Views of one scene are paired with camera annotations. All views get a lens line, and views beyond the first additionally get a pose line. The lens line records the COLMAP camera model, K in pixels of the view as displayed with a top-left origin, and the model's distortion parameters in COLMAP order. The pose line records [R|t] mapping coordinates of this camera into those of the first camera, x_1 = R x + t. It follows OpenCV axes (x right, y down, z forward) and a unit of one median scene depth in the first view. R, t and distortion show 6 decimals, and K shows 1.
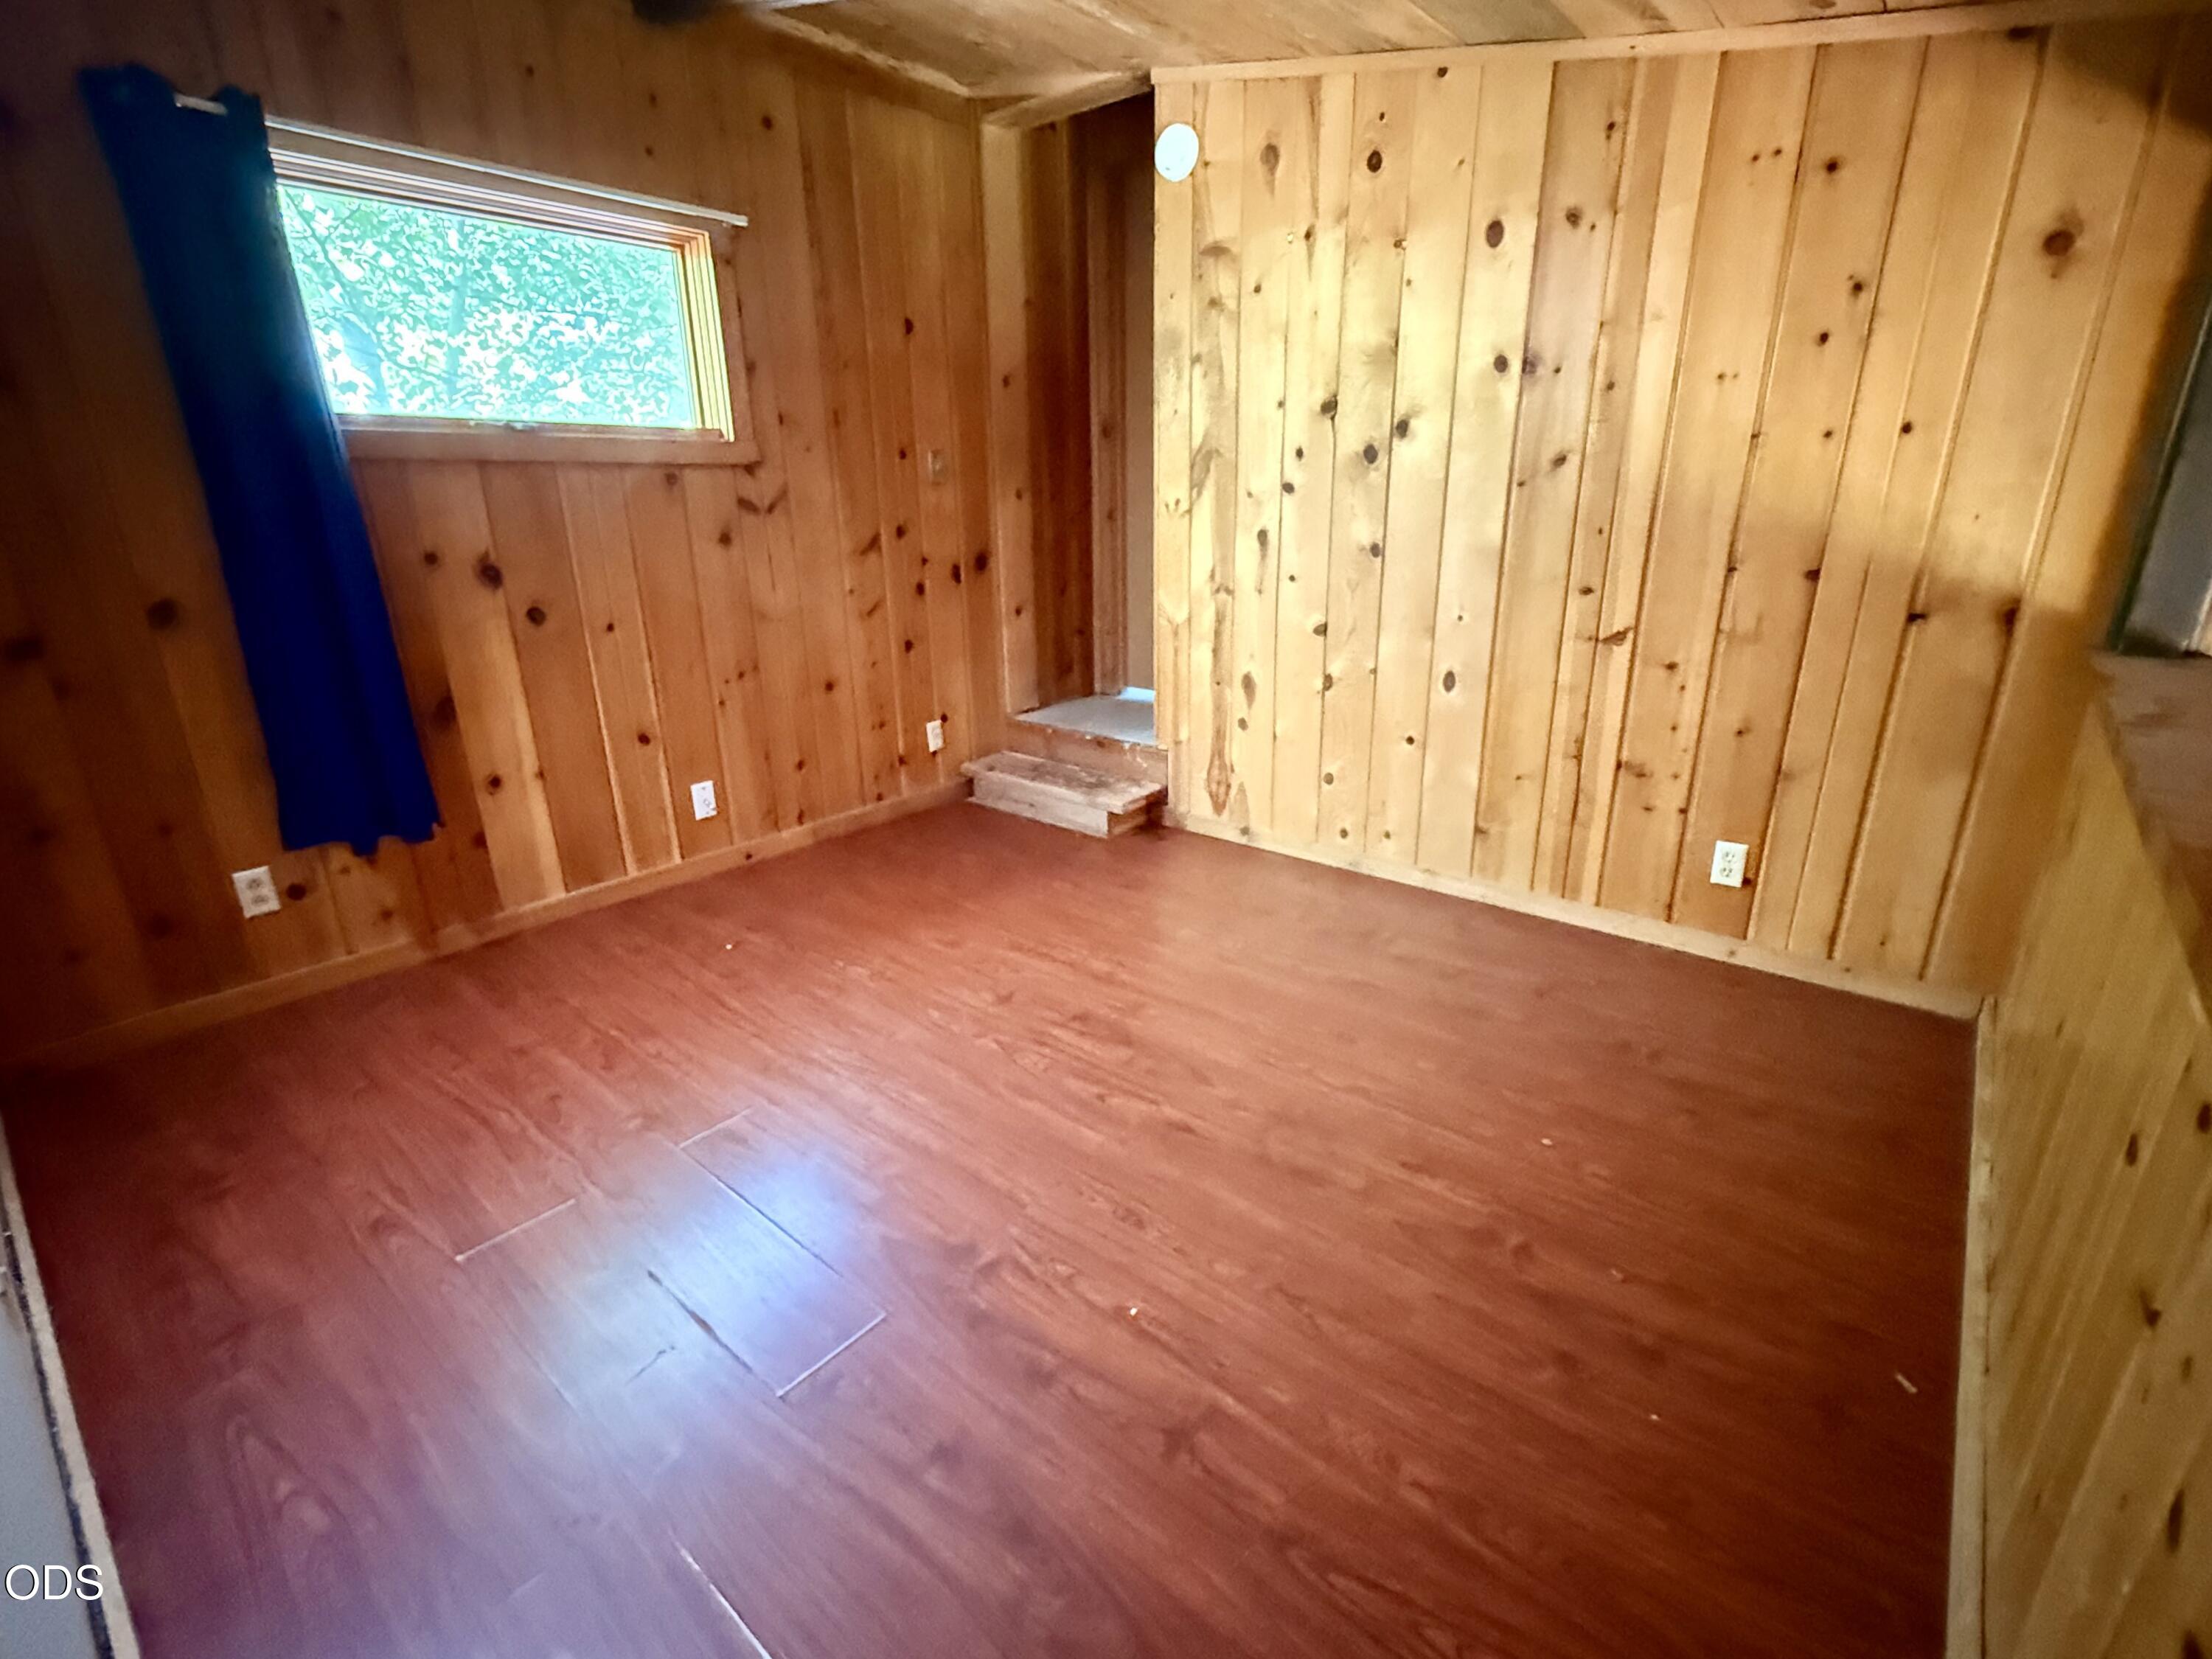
lens RADIAL K [[996.5, 0, 1105.1], [0, 996.5, 825.3], [0, 0, 1]] dist [-0.003016, -0.000700]
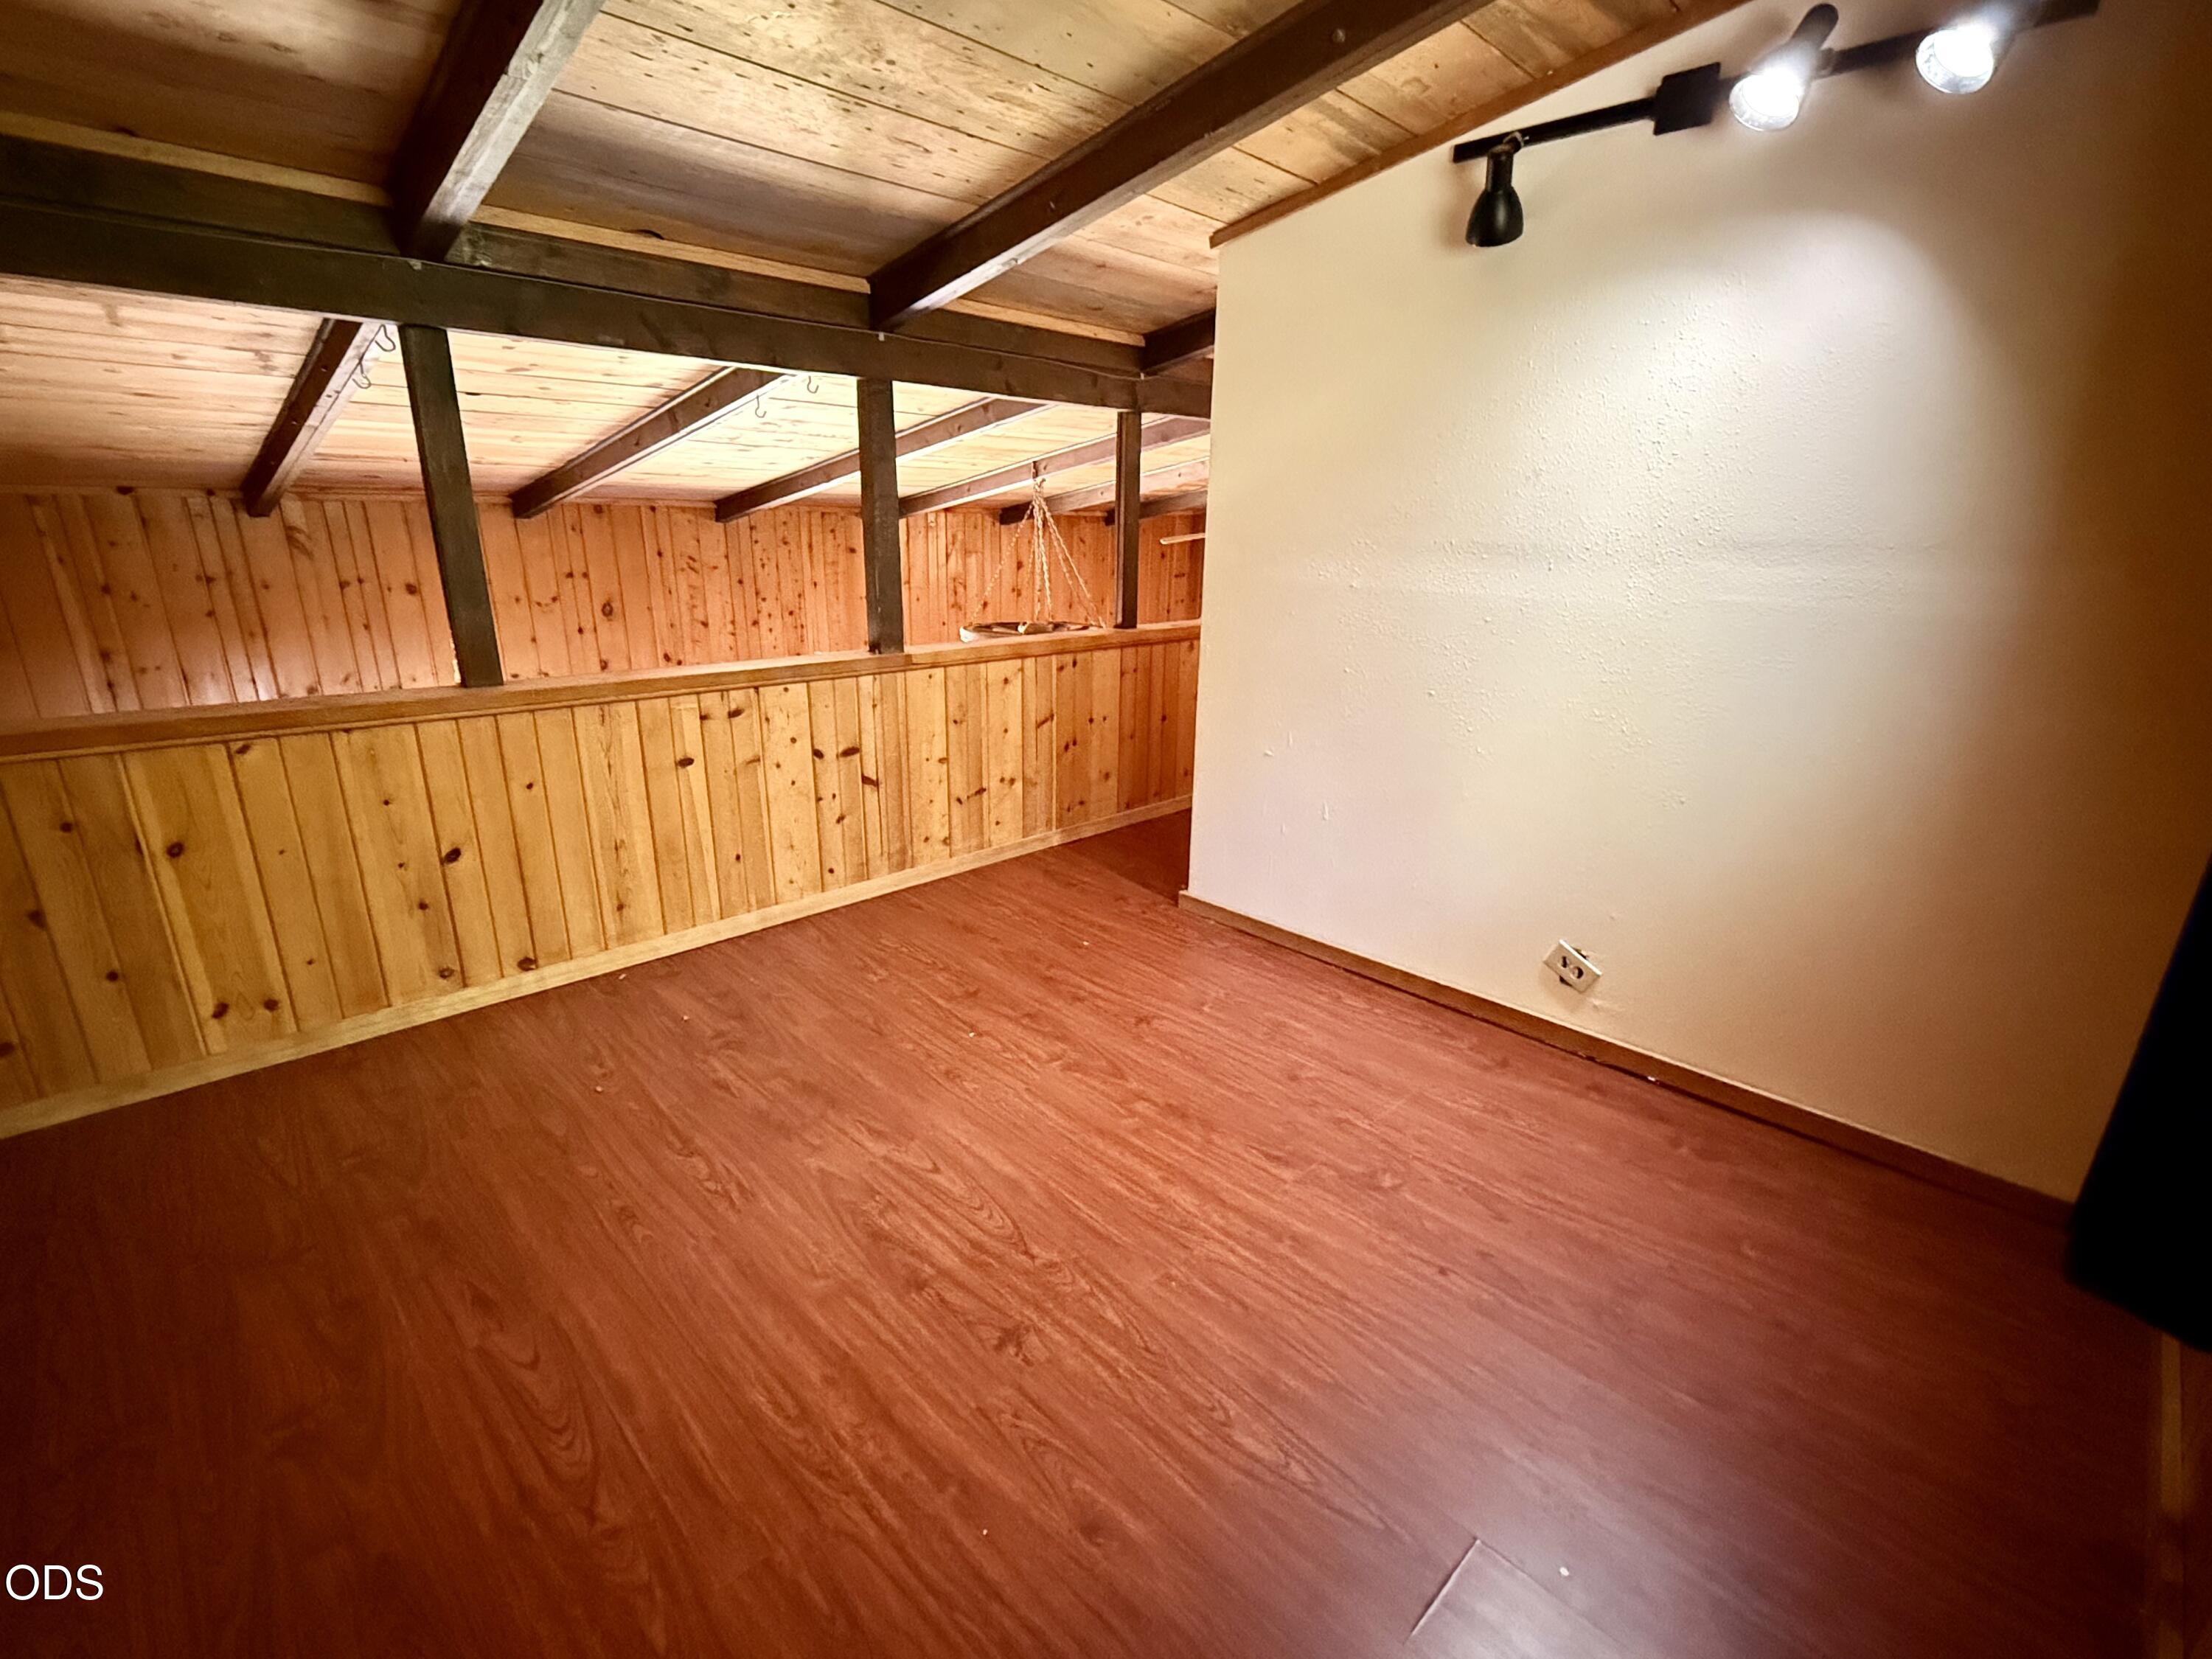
lens RADIAL K [[996.5, 0, 1110.5], [0, 996.5, 829.3], [0, 0, 1]] dist [-0.003016, -0.000700]
pose [[-0.995673, -0.034345, 0.086348, -0.266922], [0.023238, 0.807654, 0.589199, -0.621028], [-0.089975, 0.588656, -0.803361, 1.661320]]
